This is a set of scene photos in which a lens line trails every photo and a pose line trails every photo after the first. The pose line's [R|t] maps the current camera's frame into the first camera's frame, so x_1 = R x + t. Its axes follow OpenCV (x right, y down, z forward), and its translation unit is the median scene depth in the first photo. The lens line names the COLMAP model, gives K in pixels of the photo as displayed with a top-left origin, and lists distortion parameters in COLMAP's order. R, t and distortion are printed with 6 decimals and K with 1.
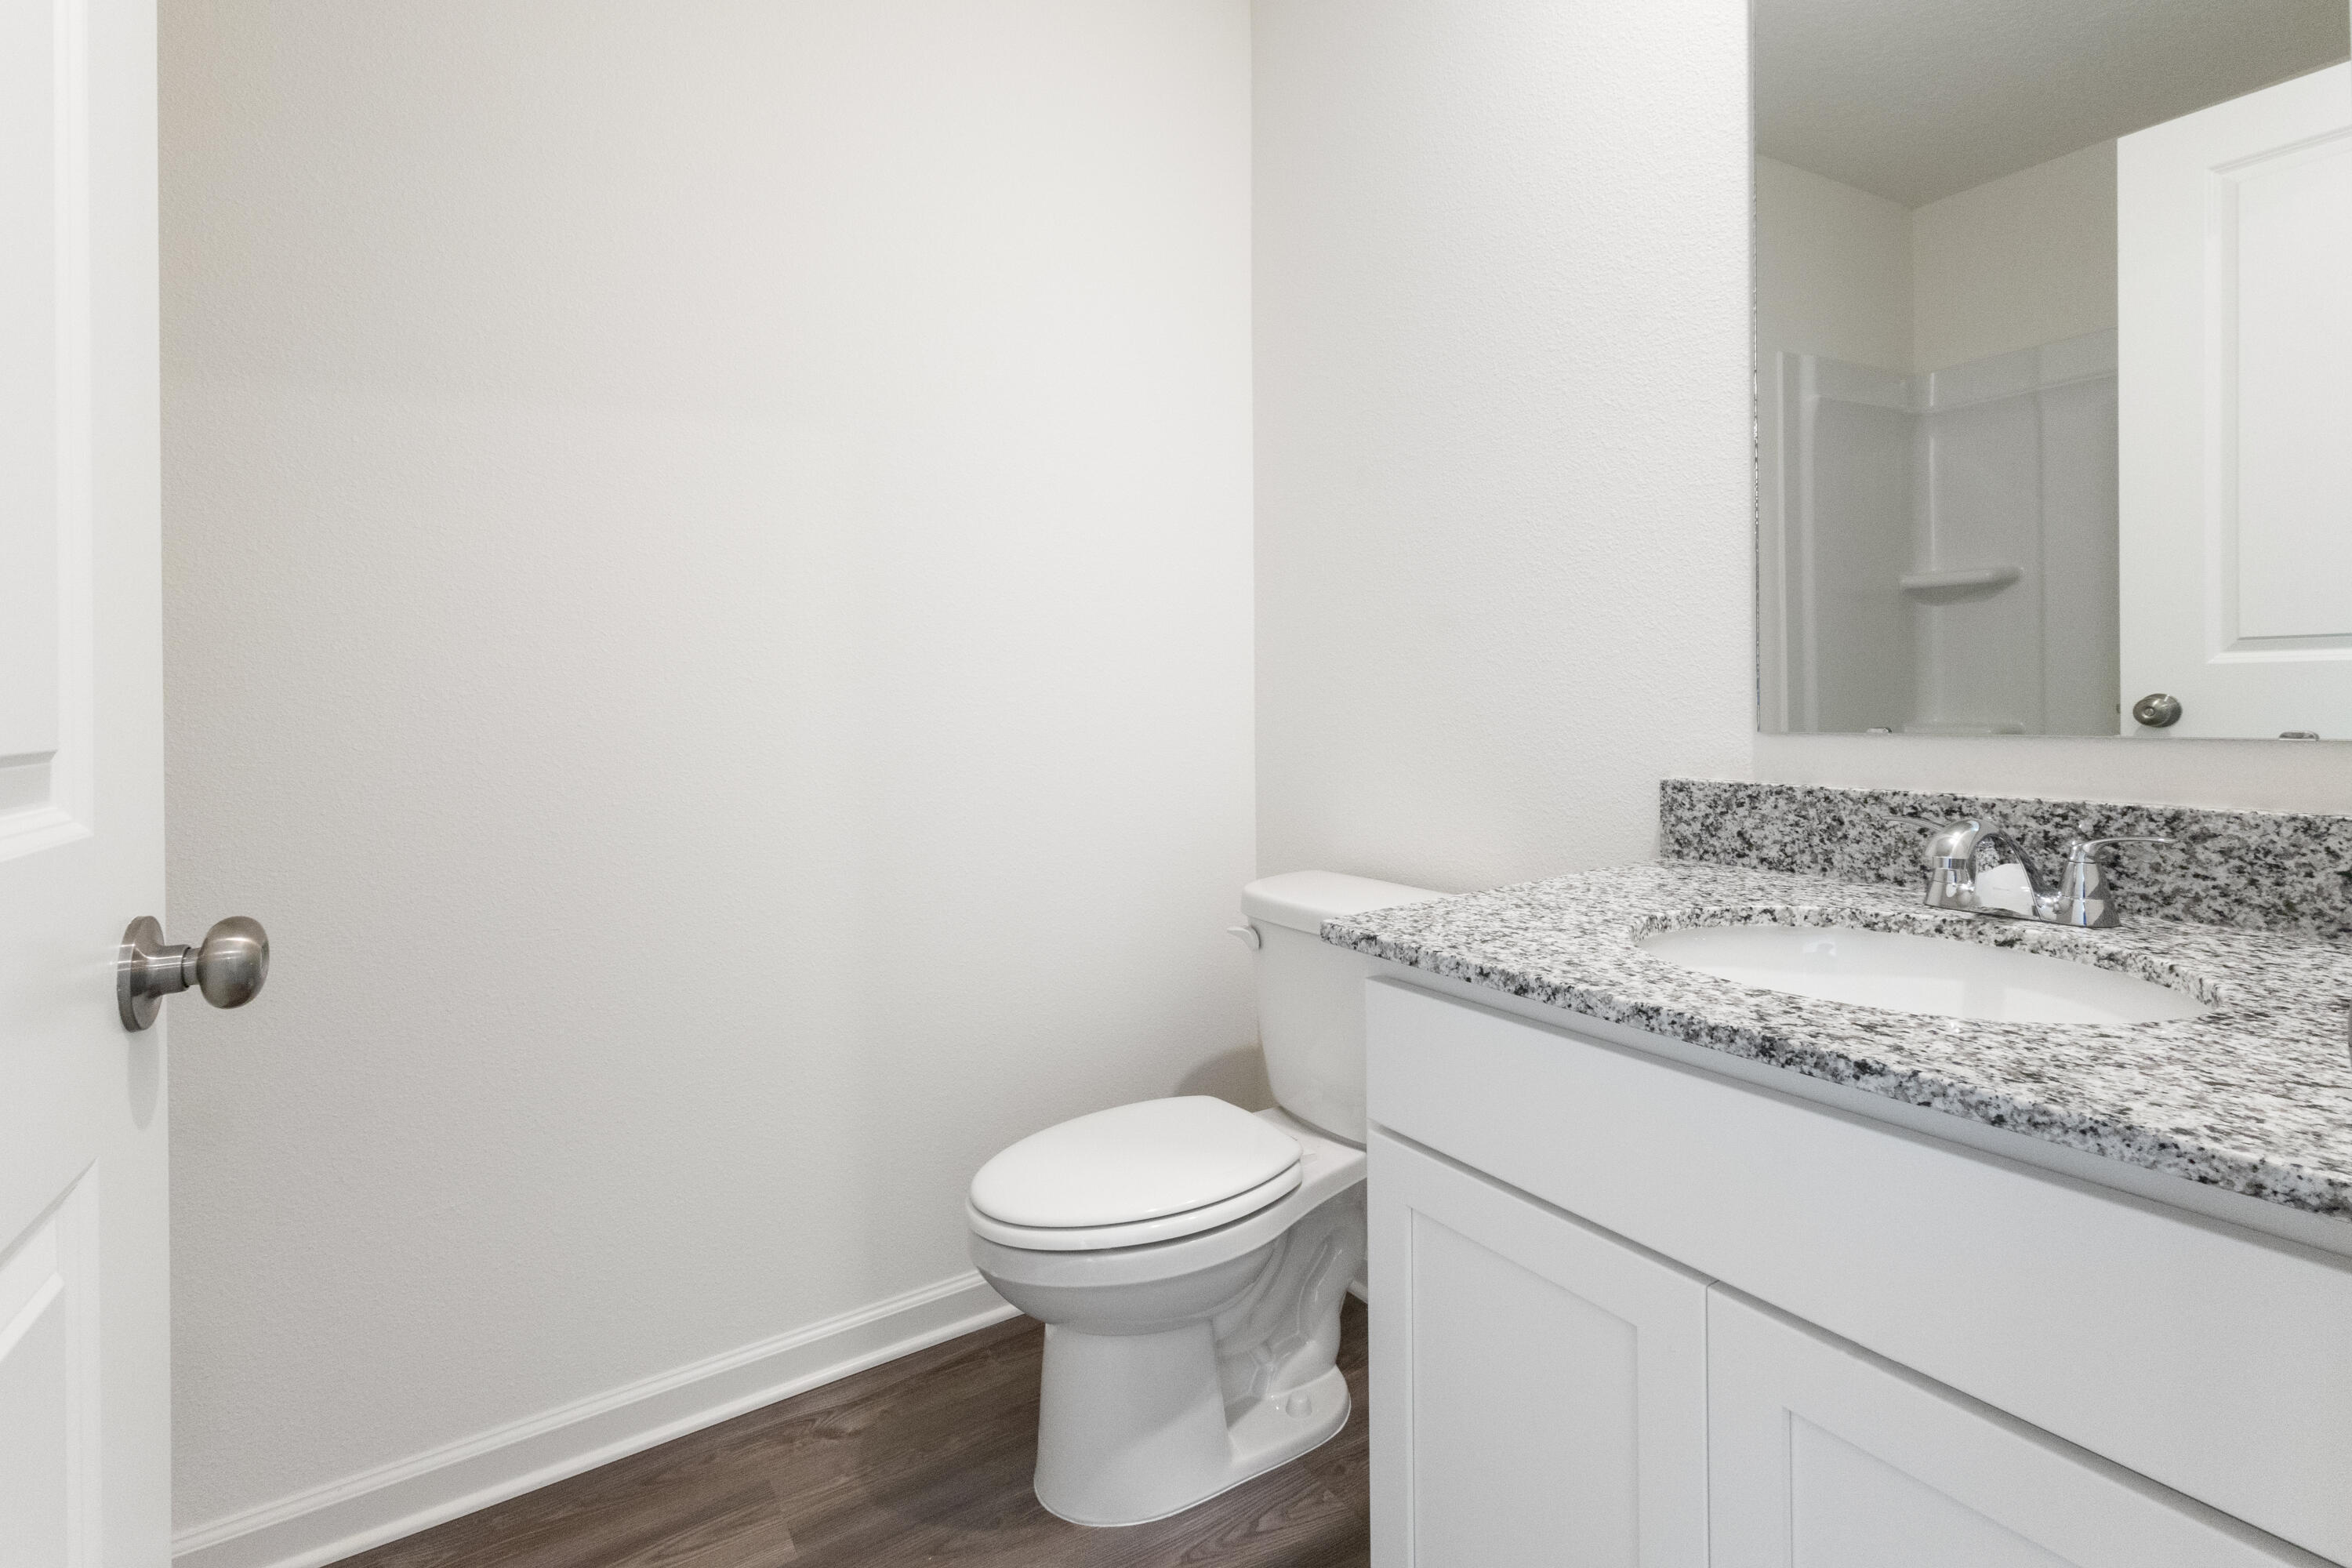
lens RADIAL K [[1097.8, 0, 1175.7], [0, 1097.8, 744.6], [0, 0, 1]] dist [-0.002322, 0.003491]
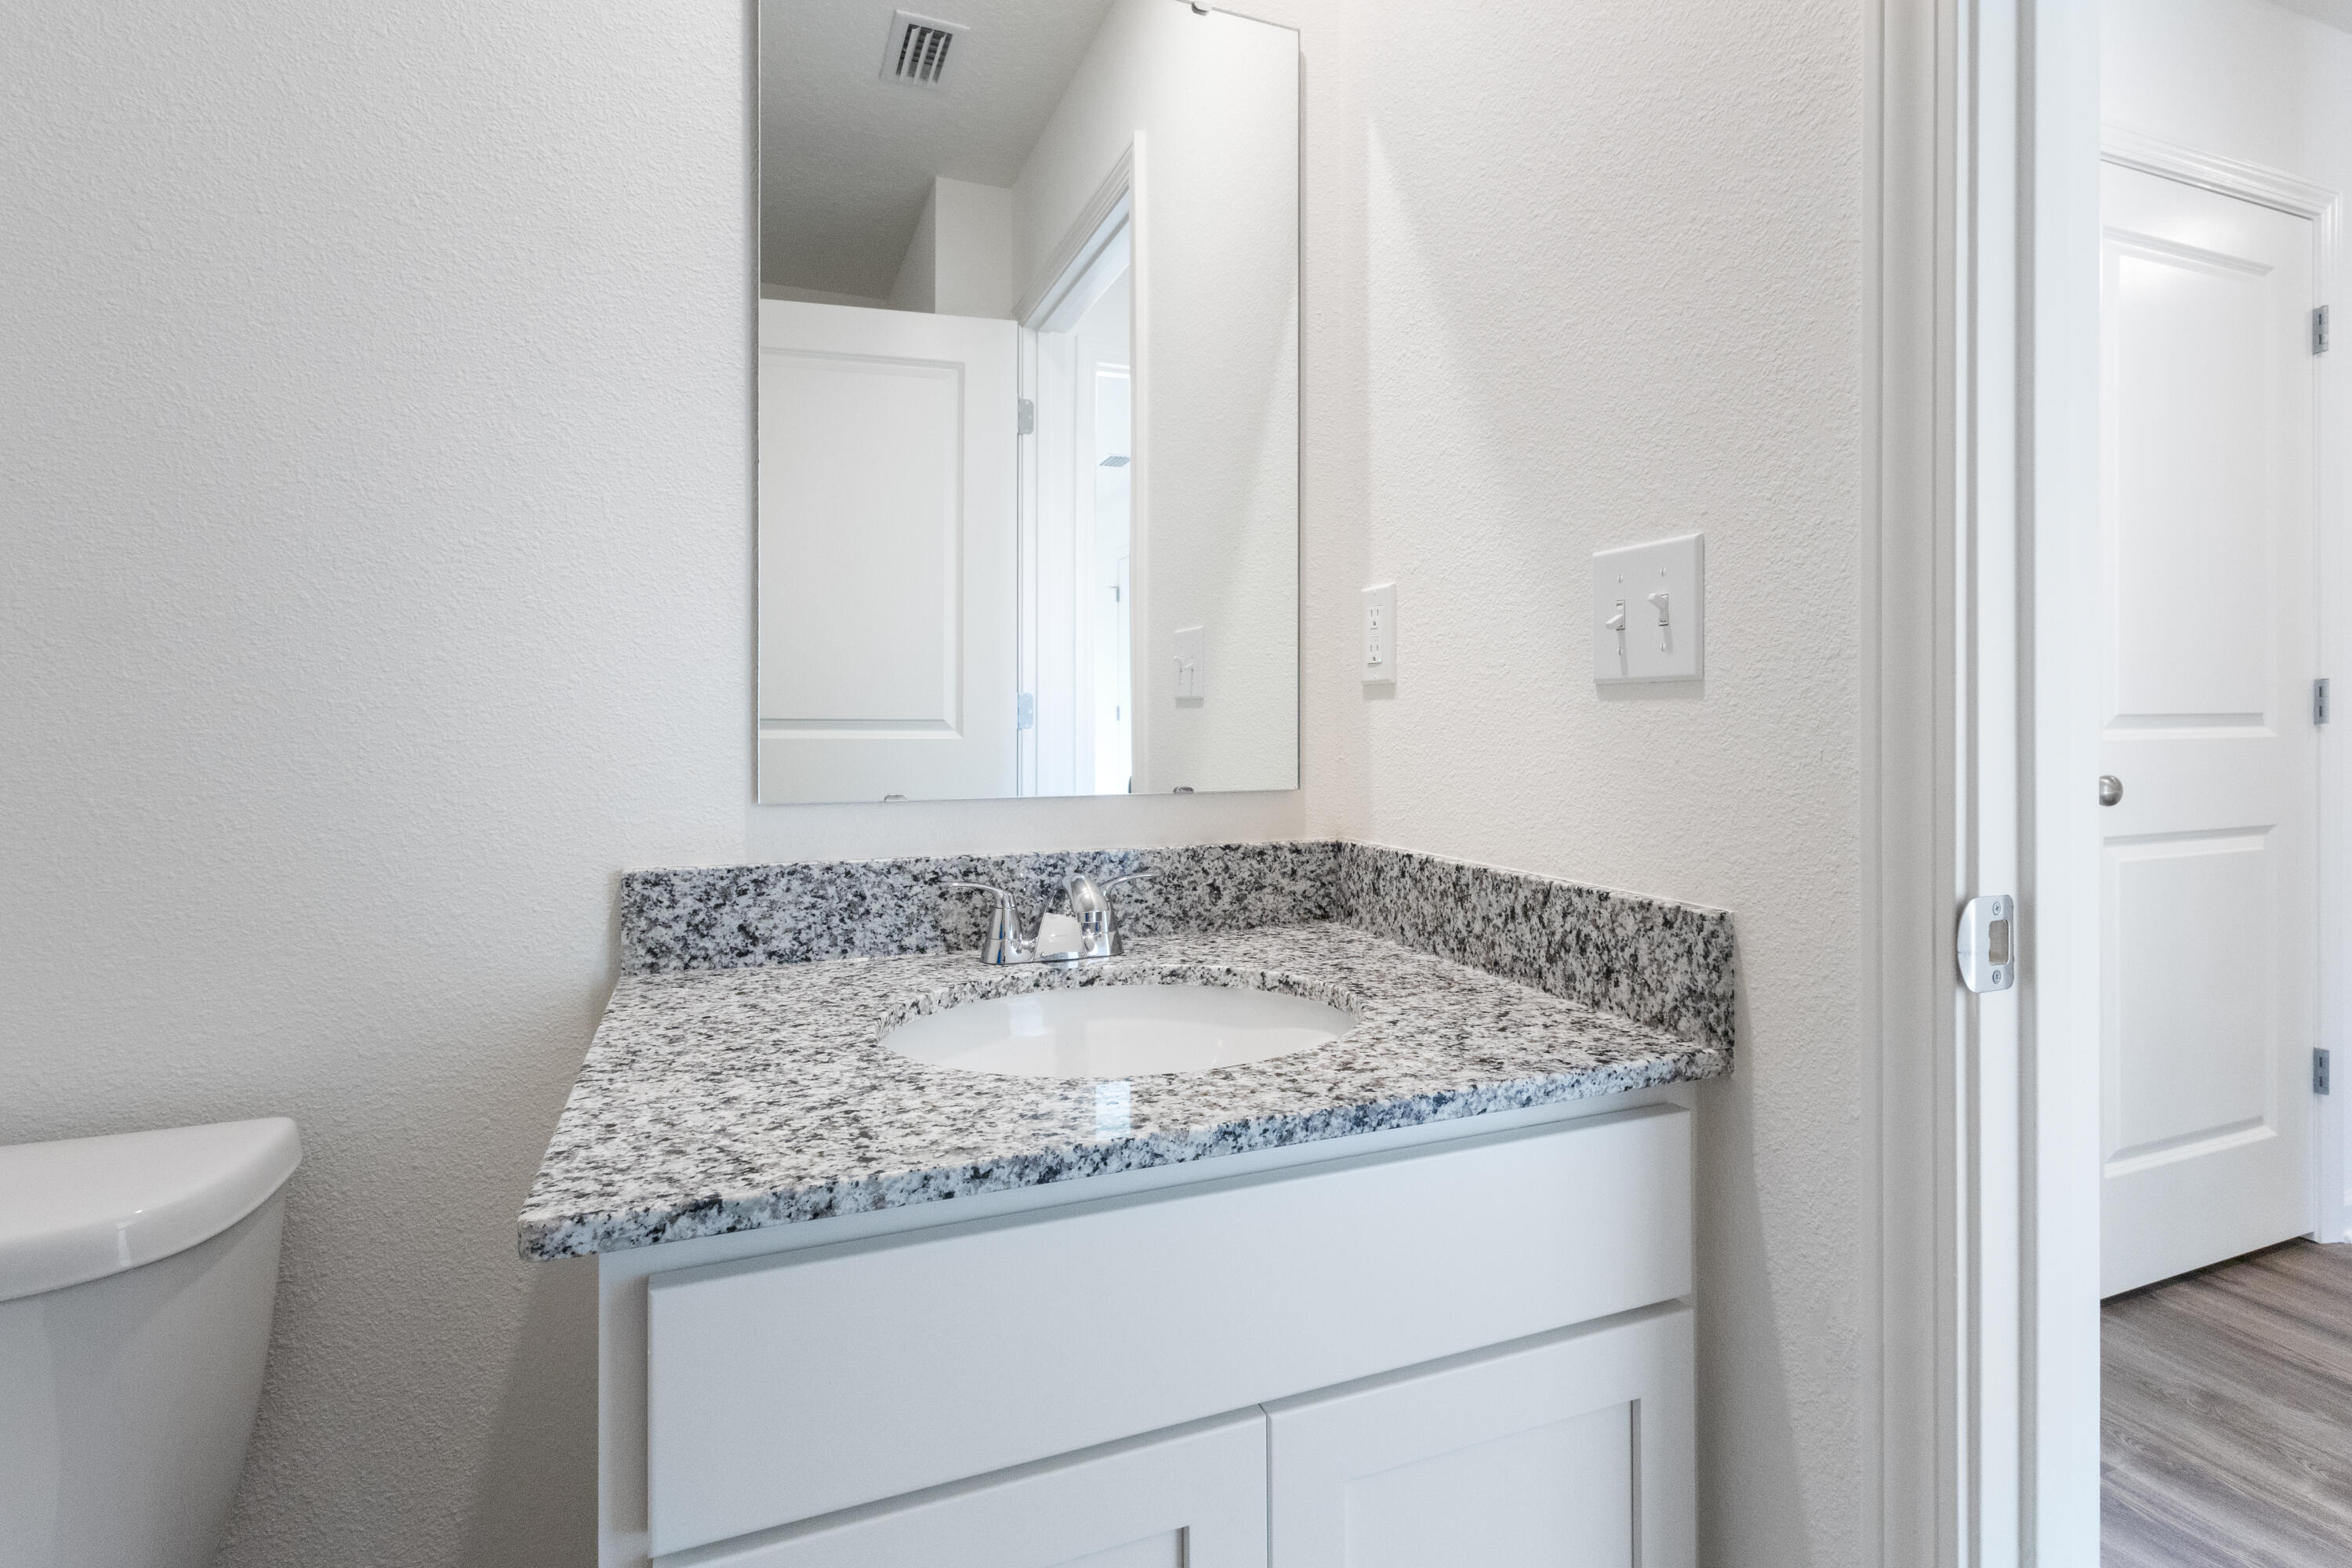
lens RADIAL K [[1097.8, 0, 1175.7], [0, 1097.8, 744.6], [0, 0, 1]] dist [-0.002322, 0.003491]
pose [[0.181831, 0.019657, 0.983133, -0.274934], [0.045795, 0.998546, -0.028435, -0.020825], [-0.982263, 0.050193, 0.180667, 0.579626]]
